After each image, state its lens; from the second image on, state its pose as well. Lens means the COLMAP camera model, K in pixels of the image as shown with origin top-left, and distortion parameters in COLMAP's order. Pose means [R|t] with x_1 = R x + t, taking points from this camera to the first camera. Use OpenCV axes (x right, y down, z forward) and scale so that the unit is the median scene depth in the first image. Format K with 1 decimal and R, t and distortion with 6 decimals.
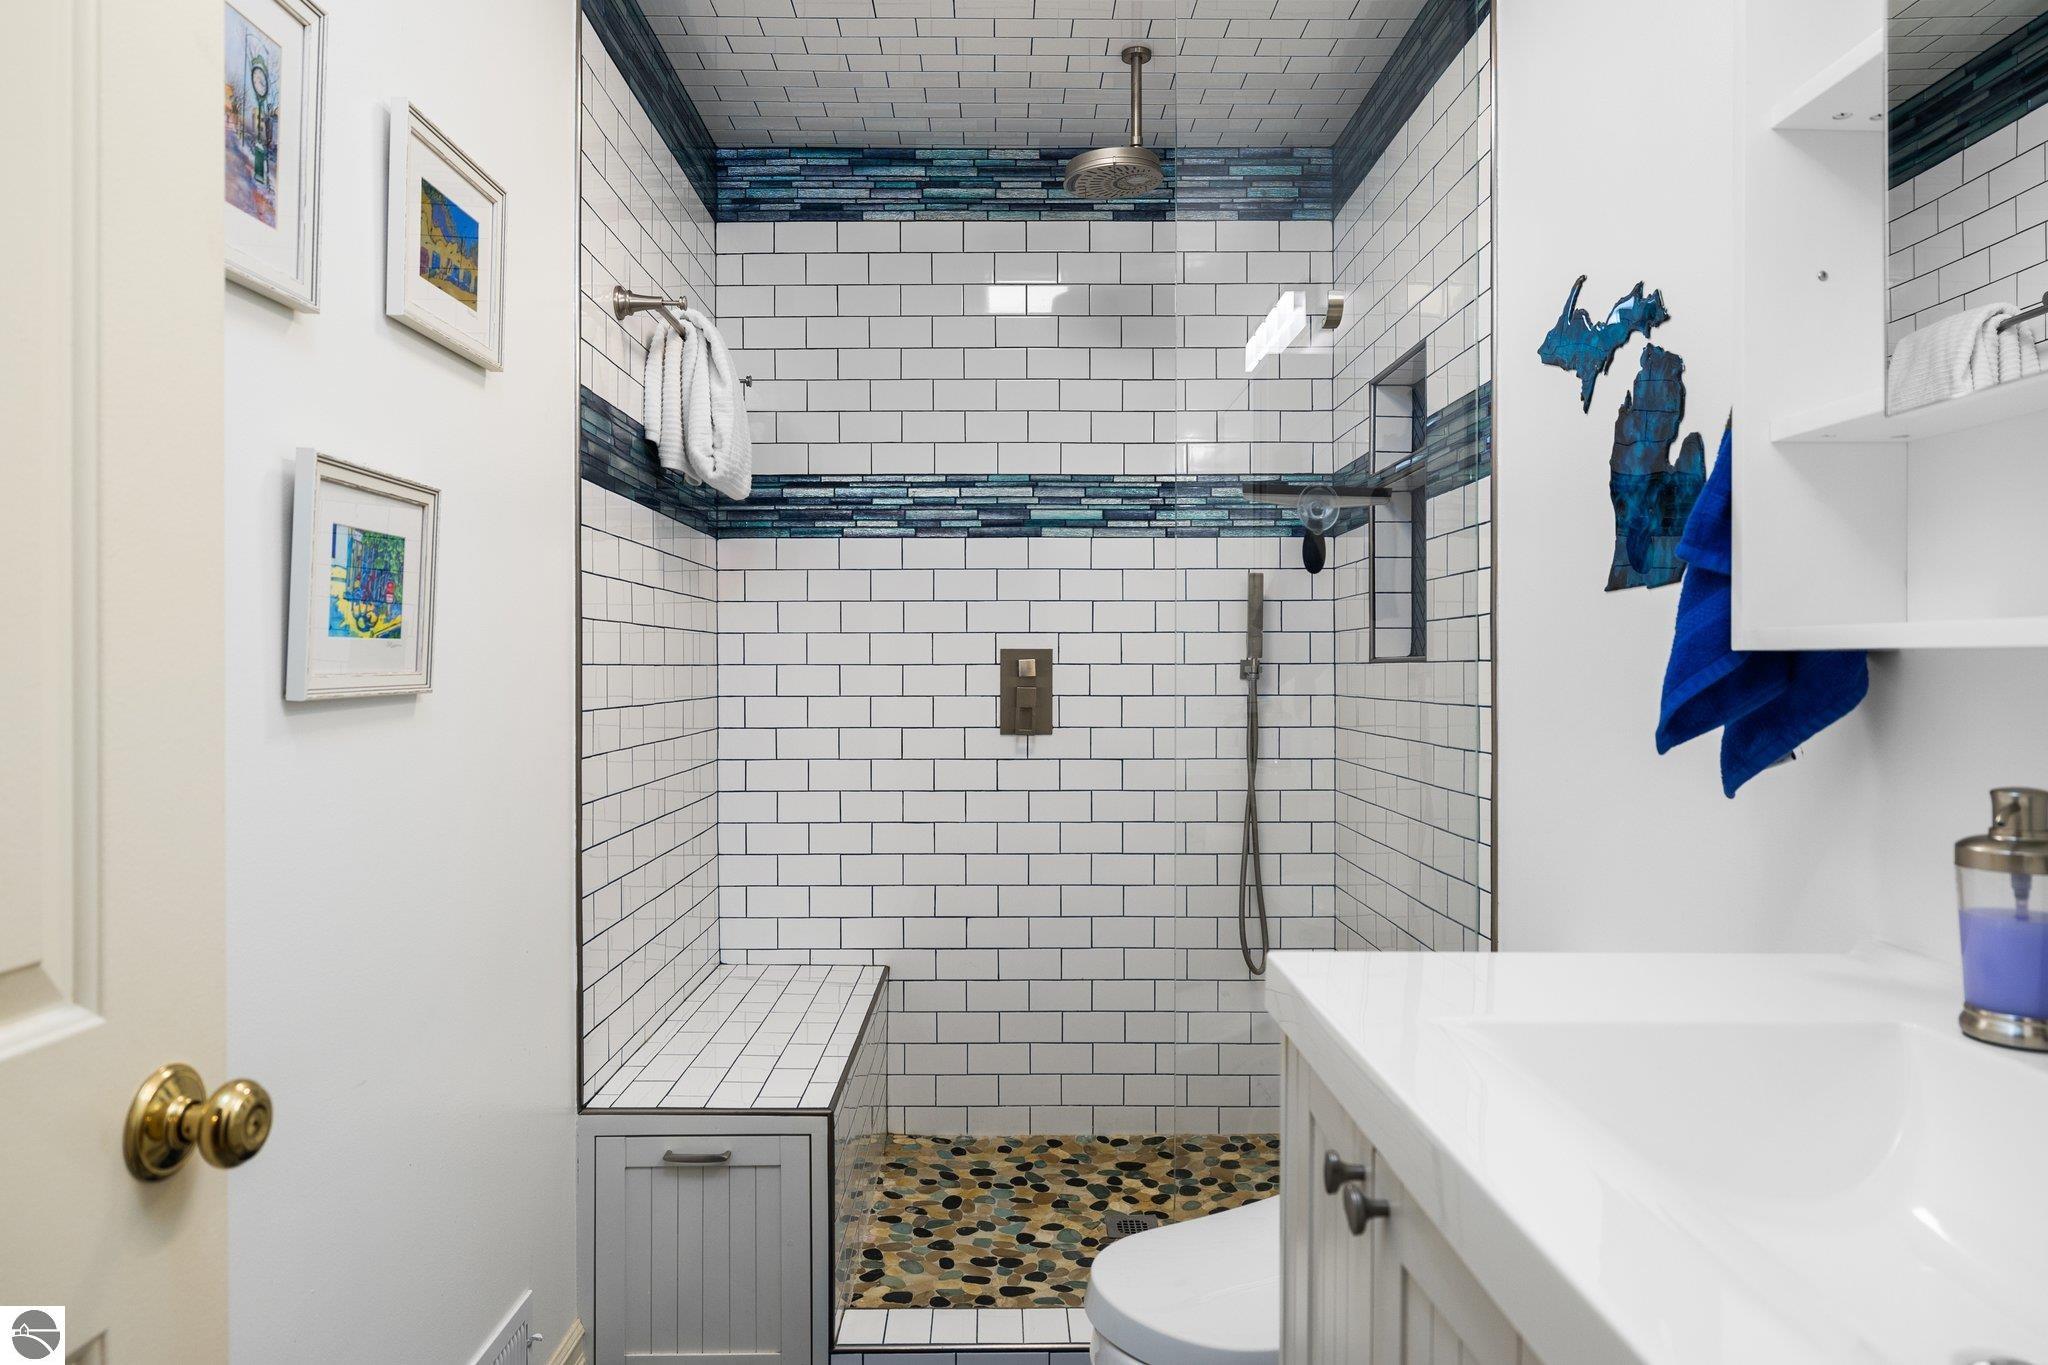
lens RADIAL K [[1302.3, 0, 1014.7], [0, 1302.3, 674.3], [0, 0, 1]] dist [0.005715, 0.006068]
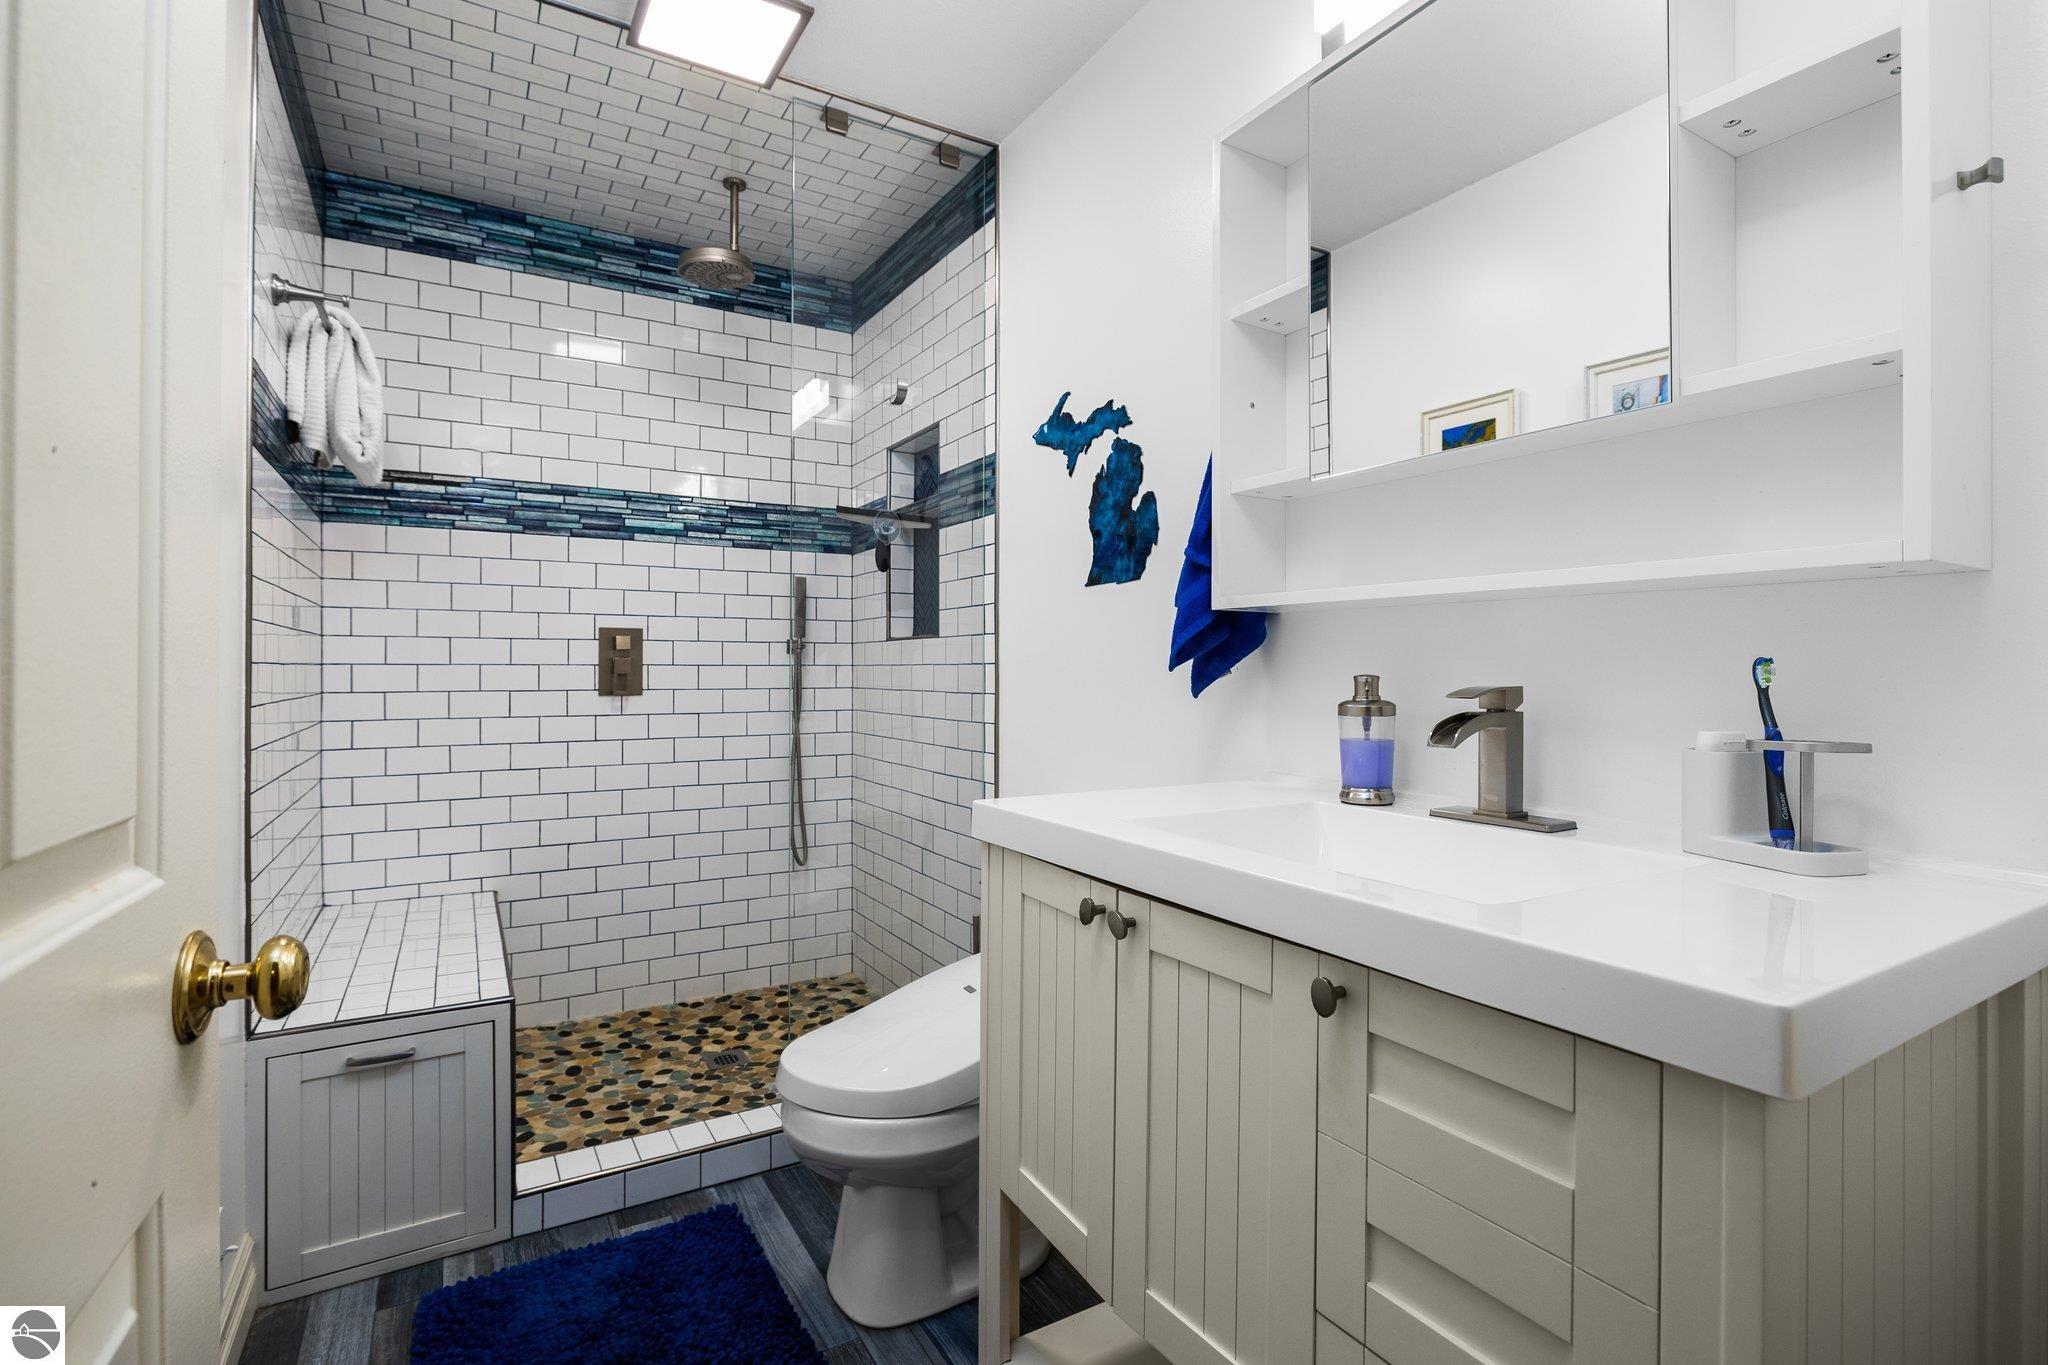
lens RADIAL K [[951.3, 0, 1013.4], [0, 951.3, 671.3], [0, 0, 1]] dist [-0.005312, -0.000188]
pose [[0.863242, 0.001248, 0.504788, -0.129843], [0.001125, 0.999990, -0.004396, 0.027511], [-0.504788, 0.004363, 0.863232, 0.009700]]
